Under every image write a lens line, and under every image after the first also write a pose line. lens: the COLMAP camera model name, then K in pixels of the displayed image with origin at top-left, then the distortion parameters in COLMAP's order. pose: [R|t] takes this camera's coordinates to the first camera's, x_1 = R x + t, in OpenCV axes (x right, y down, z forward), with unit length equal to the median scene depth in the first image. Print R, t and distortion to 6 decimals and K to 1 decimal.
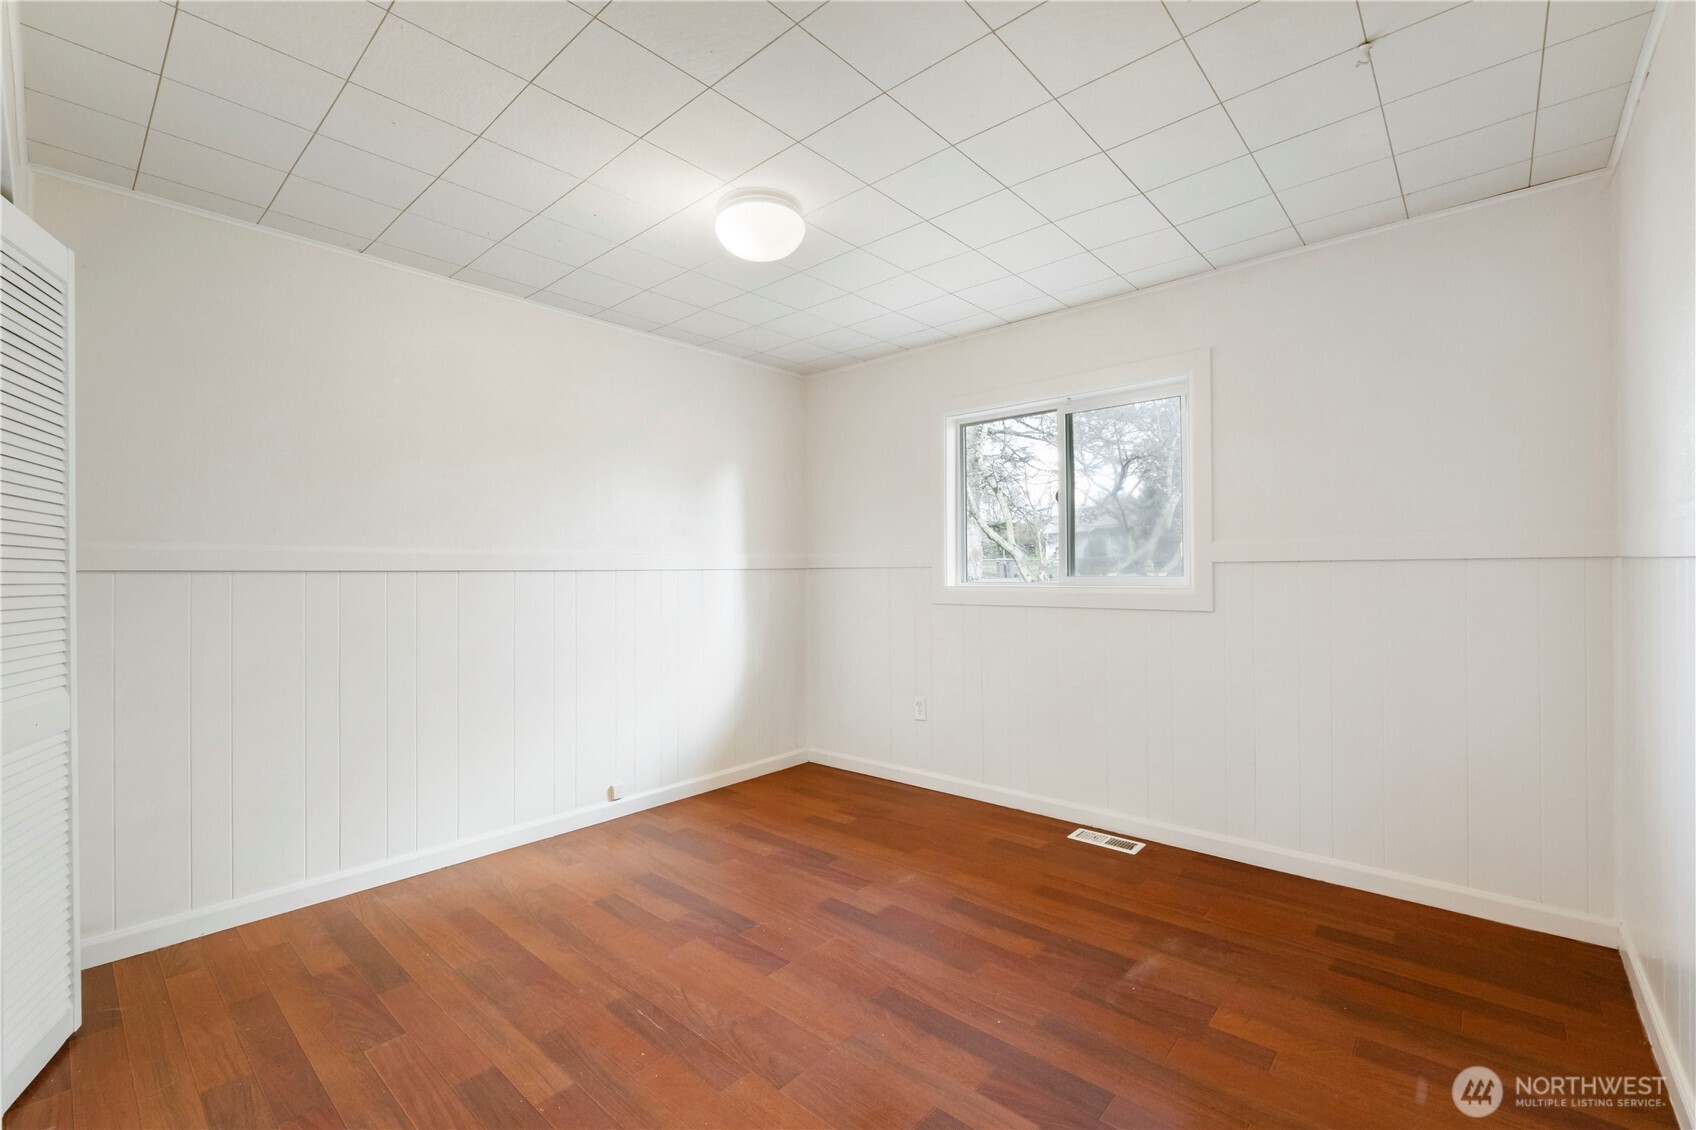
lens RADIAL K [[719.8, 0, 846.2], [0, 719.8, 567.8], [0, 0, 1]] dist [-0.006576, -0.000290]
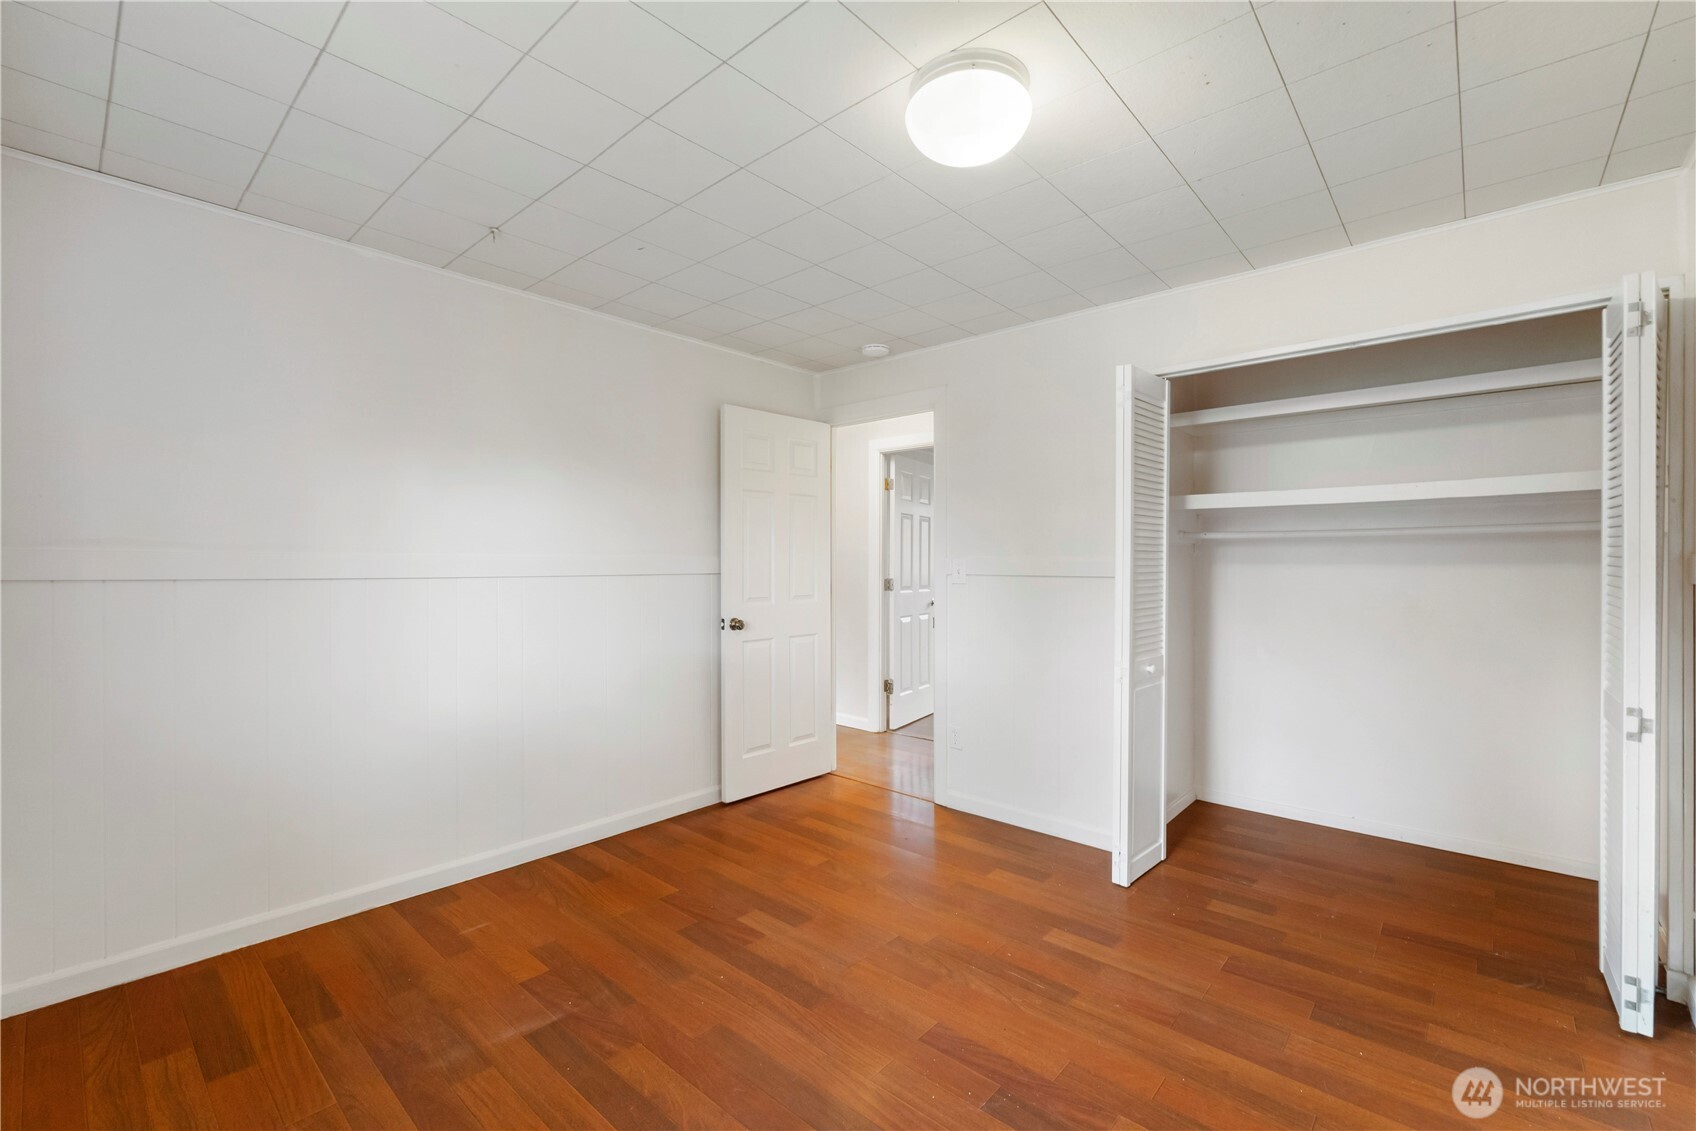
lens RADIAL K [[719.8, 0, 849.6], [0, 719.8, 566.2], [0, 0, 1]] dist [-0.006576, -0.000290]
pose [[-0.999982, 0.005904, 0.001120, 0.001428], [0.005903, 0.999982, -0.000466, -0.027206], [-0.001123, -0.000459, -0.999999, 2.002800]]
